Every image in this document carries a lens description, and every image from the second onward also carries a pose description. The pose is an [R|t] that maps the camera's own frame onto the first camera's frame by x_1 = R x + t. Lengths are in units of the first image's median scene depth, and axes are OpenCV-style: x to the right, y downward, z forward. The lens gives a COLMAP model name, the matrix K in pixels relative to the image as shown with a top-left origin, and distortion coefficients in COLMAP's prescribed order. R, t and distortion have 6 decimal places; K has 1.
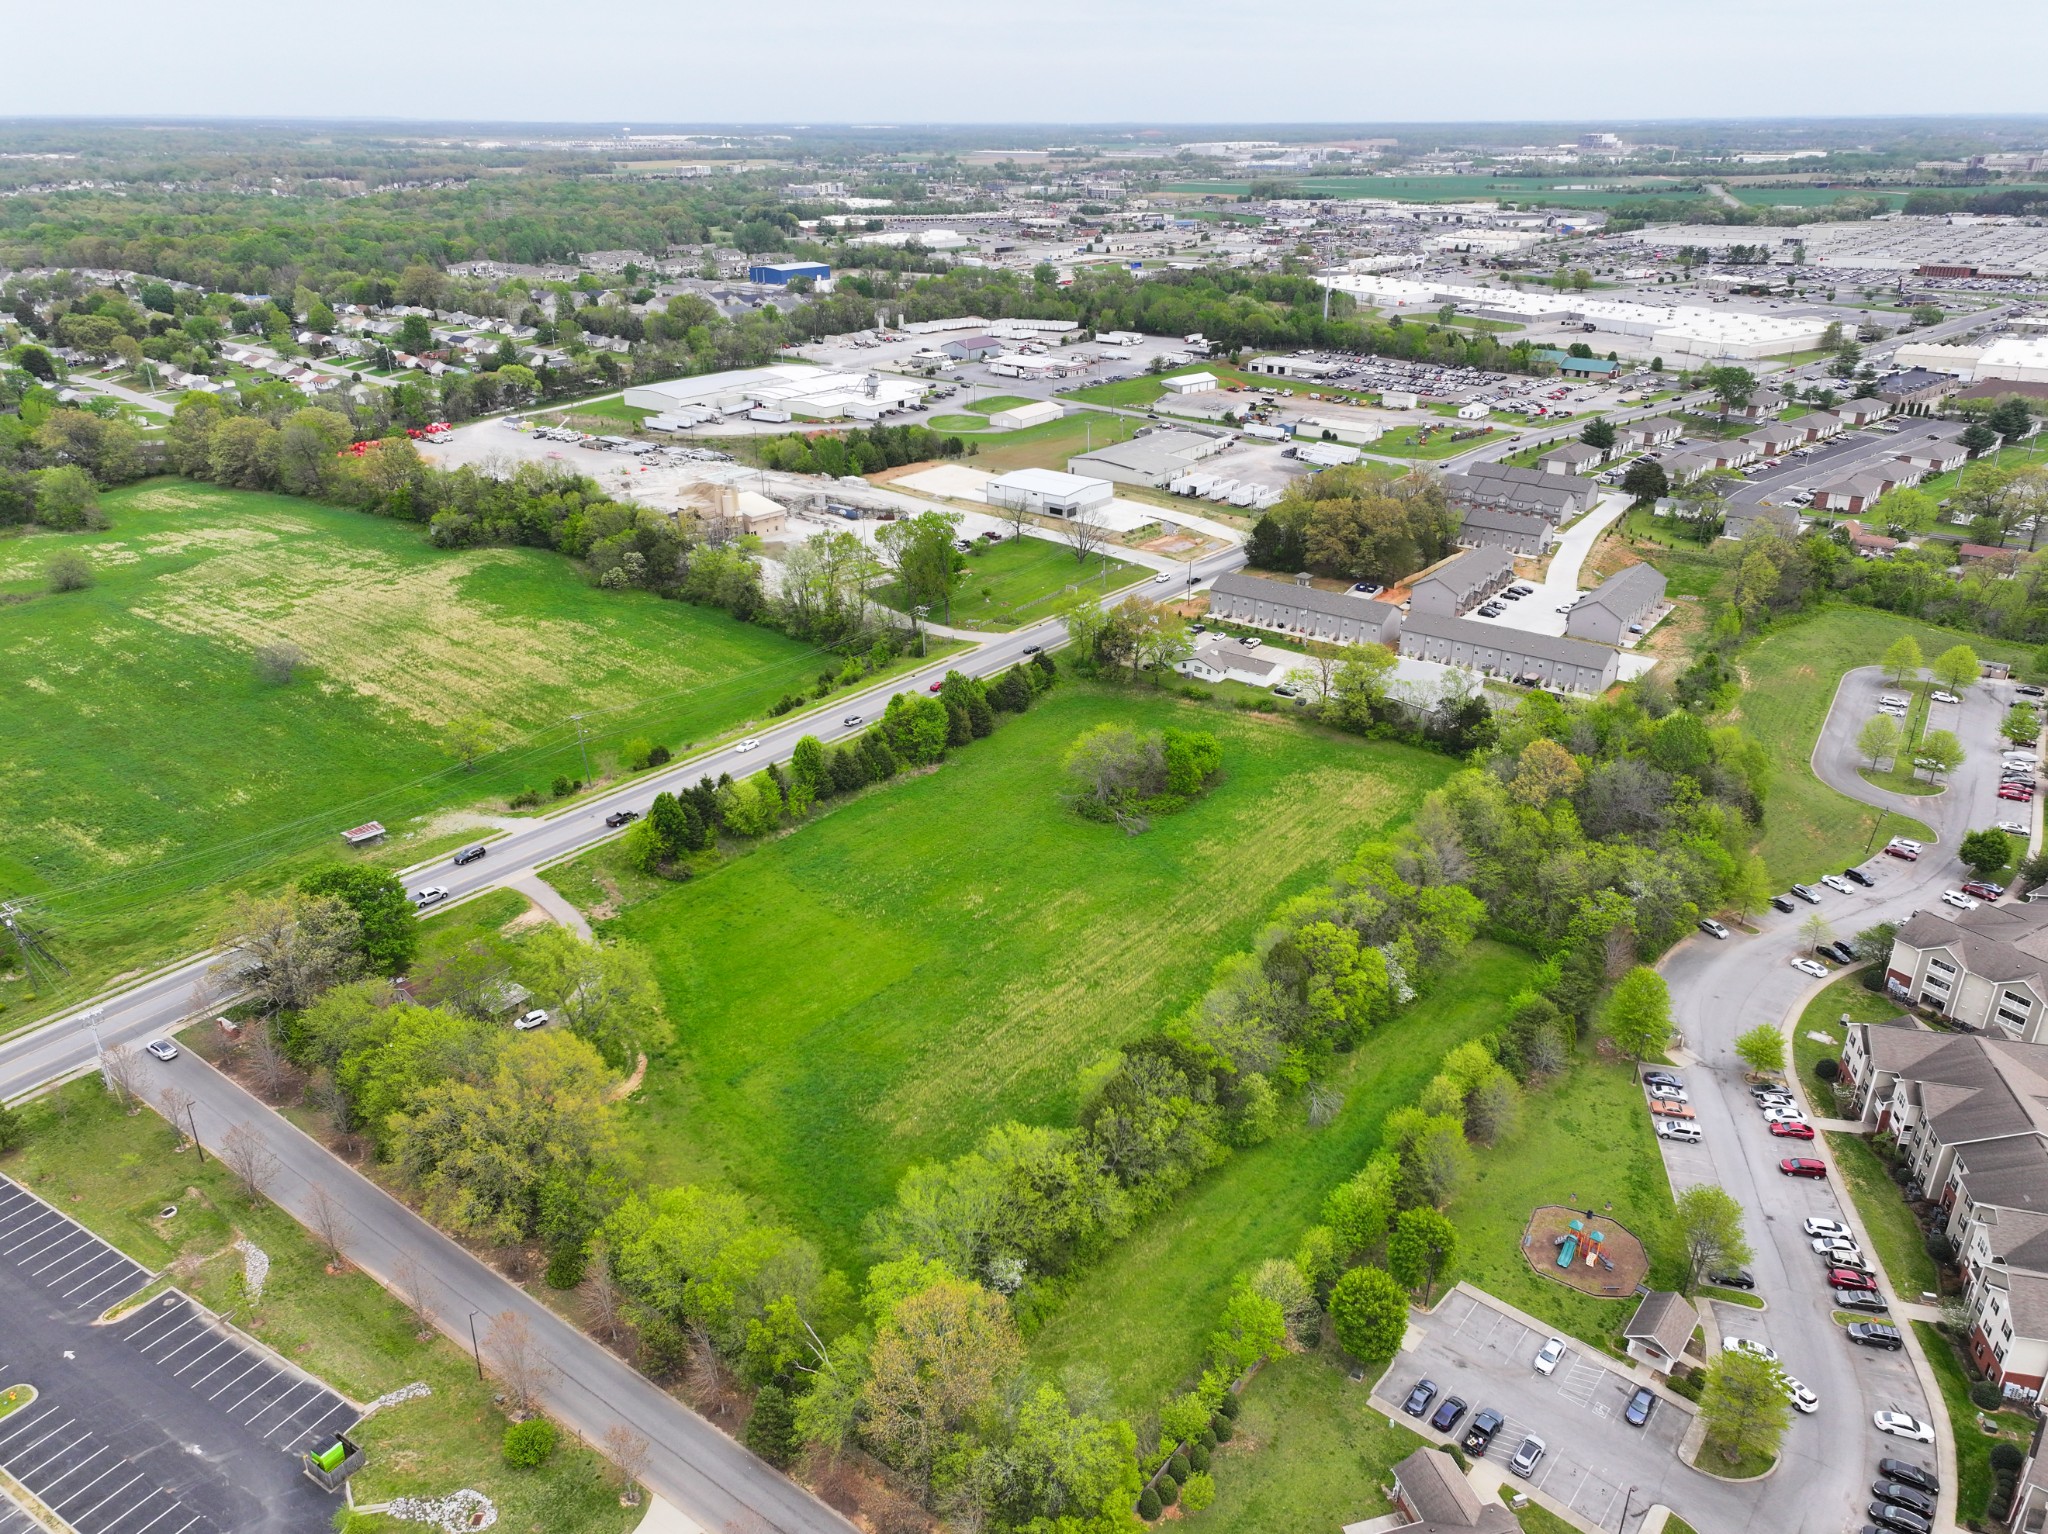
lens RADIAL K [[1446.6, 0, 1051.2], [0, 1446.6, 766.5], [0, 0, 1]] dist [-0.003596, 0.047559]
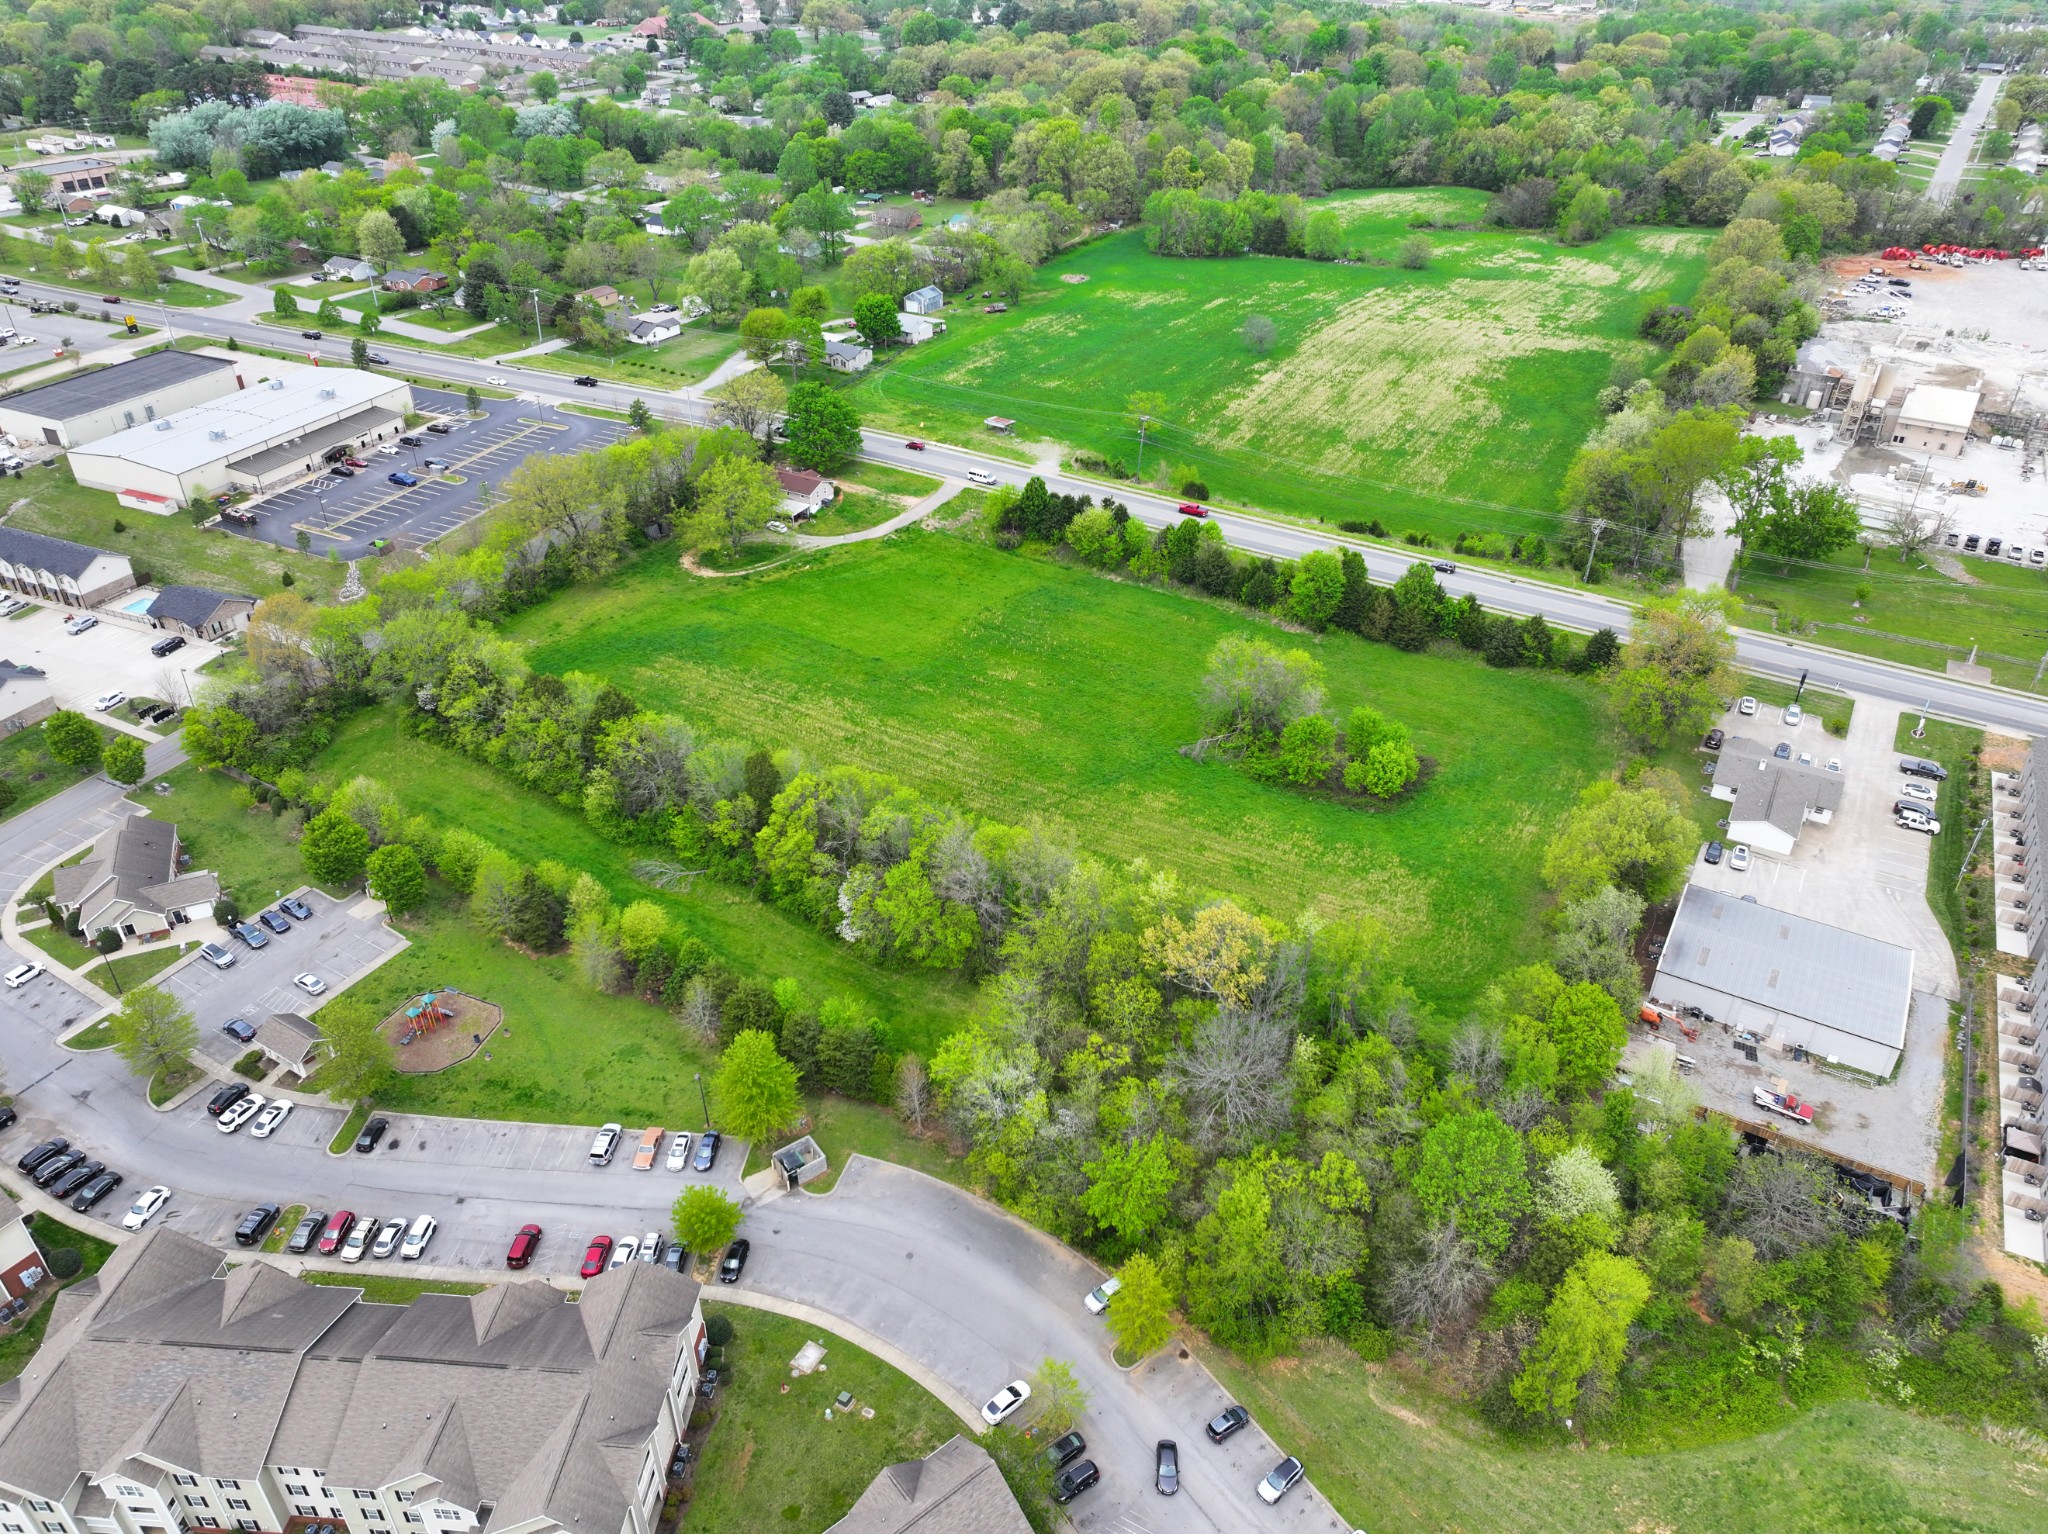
lens RADIAL K [[1439.0, 0, 1020.3], [0, 1439.0, 762.0], [0, 0, 1]] dist [0.000449, 0.017049]
pose [[0.118124, 0.533252, -0.837669, 0.646656], [-0.409465, 0.794675, 0.448141, -0.246758], [0.904646, 0.290060, 0.312219, 0.553742]]
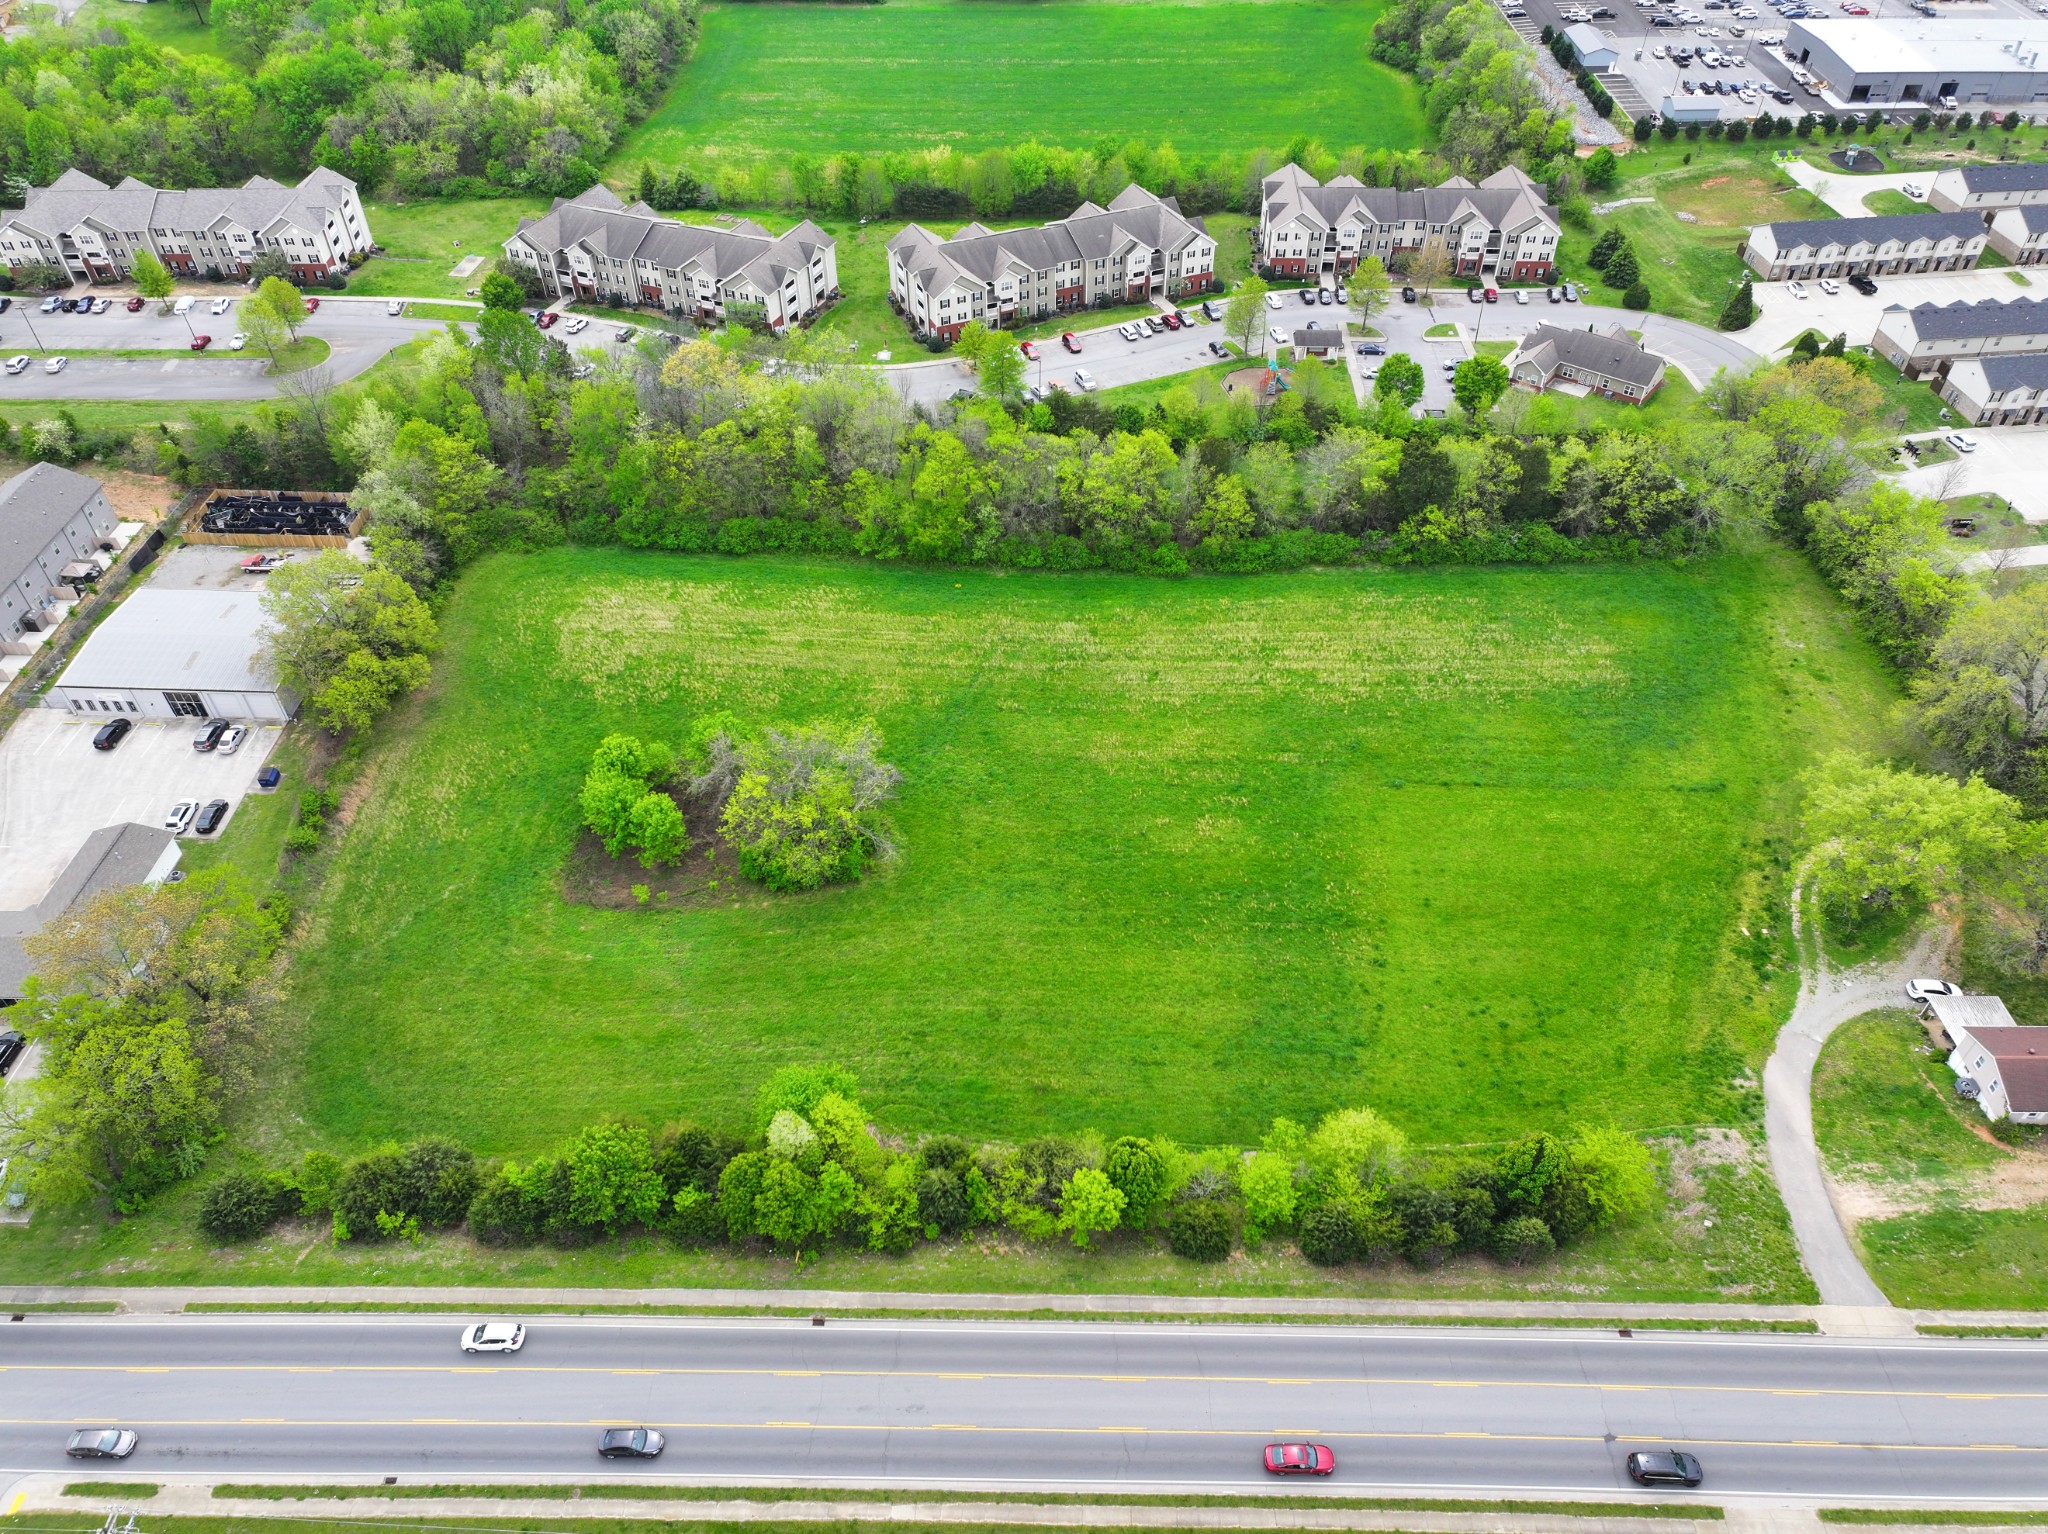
lens RADIAL K [[1416.7, 0, 1028.0], [0, 1416.7, 766.0], [0, 0, 1]] dist [0.005368, 0.034814]
pose [[-0.582931, -0.550383, 0.597721, -0.299797], [0.337871, 0.504823, 0.794353, -0.371952], [-0.738942, 0.665005, -0.108319, 0.869950]]
